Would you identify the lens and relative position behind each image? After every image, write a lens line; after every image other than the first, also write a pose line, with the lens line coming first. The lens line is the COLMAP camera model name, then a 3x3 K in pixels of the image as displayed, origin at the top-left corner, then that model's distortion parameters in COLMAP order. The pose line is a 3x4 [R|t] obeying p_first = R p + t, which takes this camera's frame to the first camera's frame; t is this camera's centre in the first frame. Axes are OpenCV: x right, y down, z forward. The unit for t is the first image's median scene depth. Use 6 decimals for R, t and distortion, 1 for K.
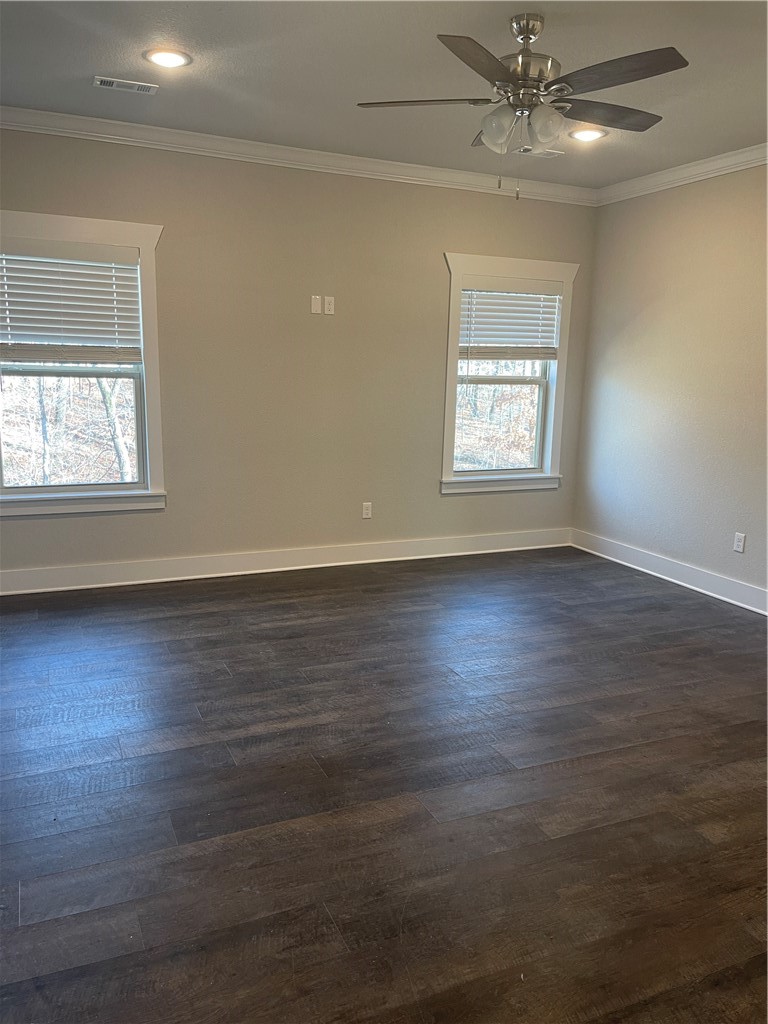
lens RADIAL K [[773.3, 0, 381.6], [0, 773.3, 516.9], [0, 0, 1]] dist [0.036947, -0.001905]
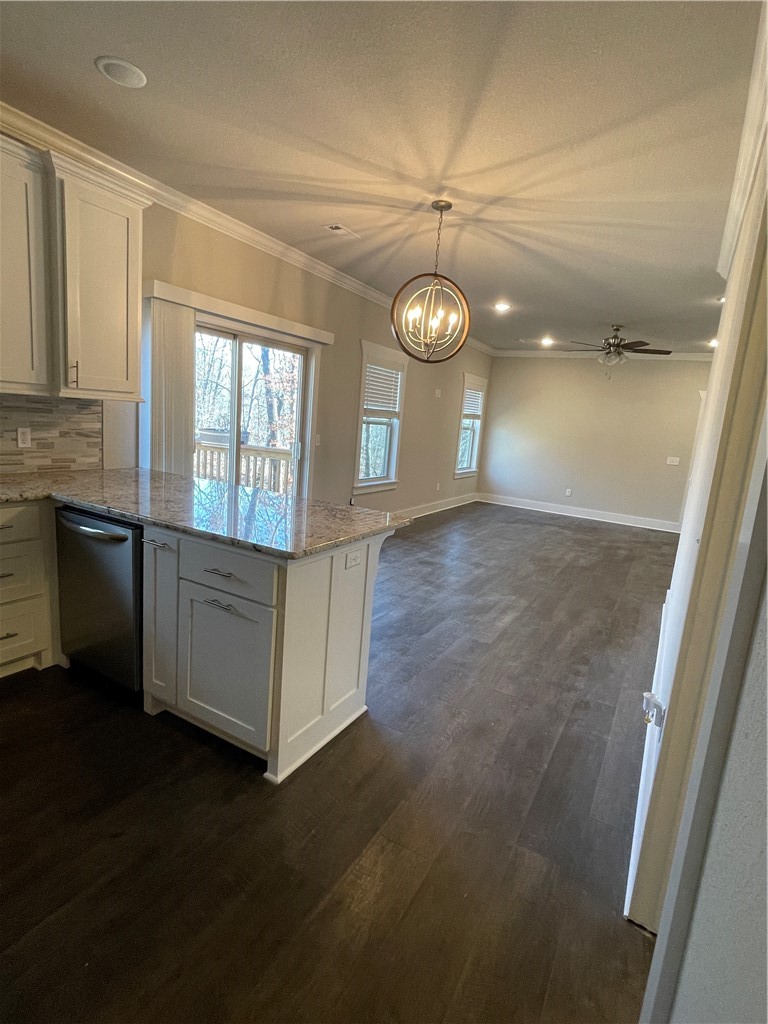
lens RADIAL K [[521.8, 0, 377.1], [0, 521.8, 509.2], [0, 0, 1]] dist [-0.004497, -0.000997]
pose [[0.810794, -0.059420, 0.582307, -1.394504], [0.051406, 0.998219, 0.030284, -0.000118], [-0.583069, 0.005380, 0.812404, -0.124284]]
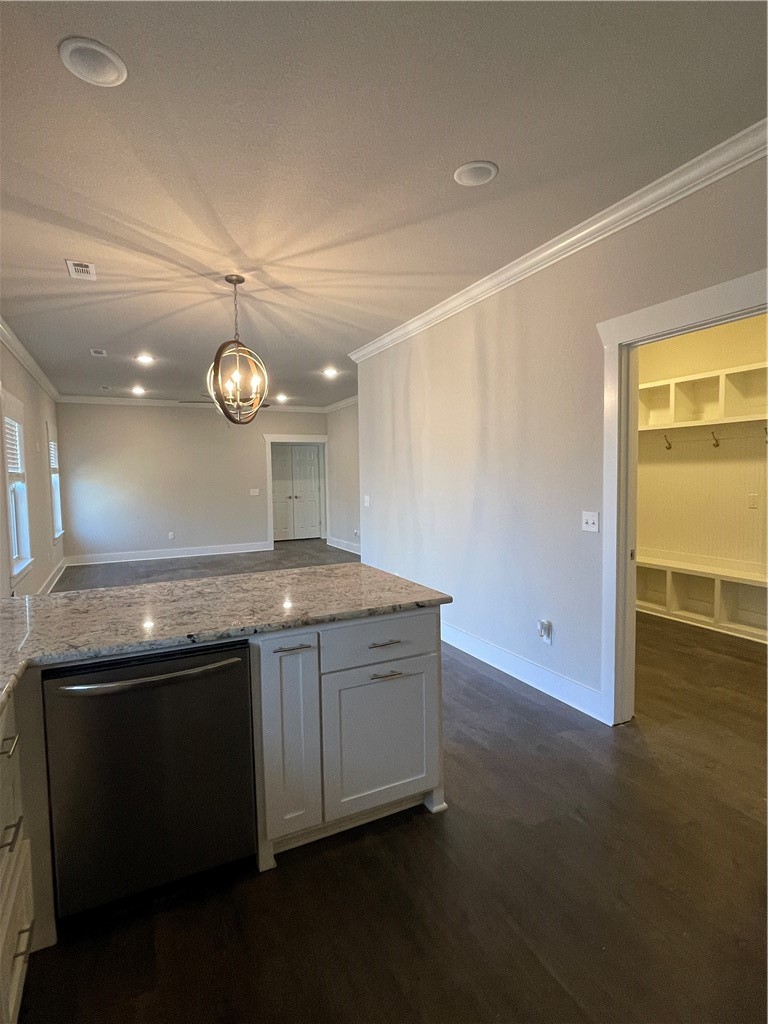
lens RADIAL K [[521.8, 0, 377.1], [0, 521.8, 509.2], [0, 0, 1]] dist [-0.004497, -0.000997]
pose [[-0.031617, -0.093292, 0.995137, -1.709640], [0.208605, 0.973092, 0.097853, -0.106675], [-0.977489, 0.210684, -0.011305, 0.328844]]
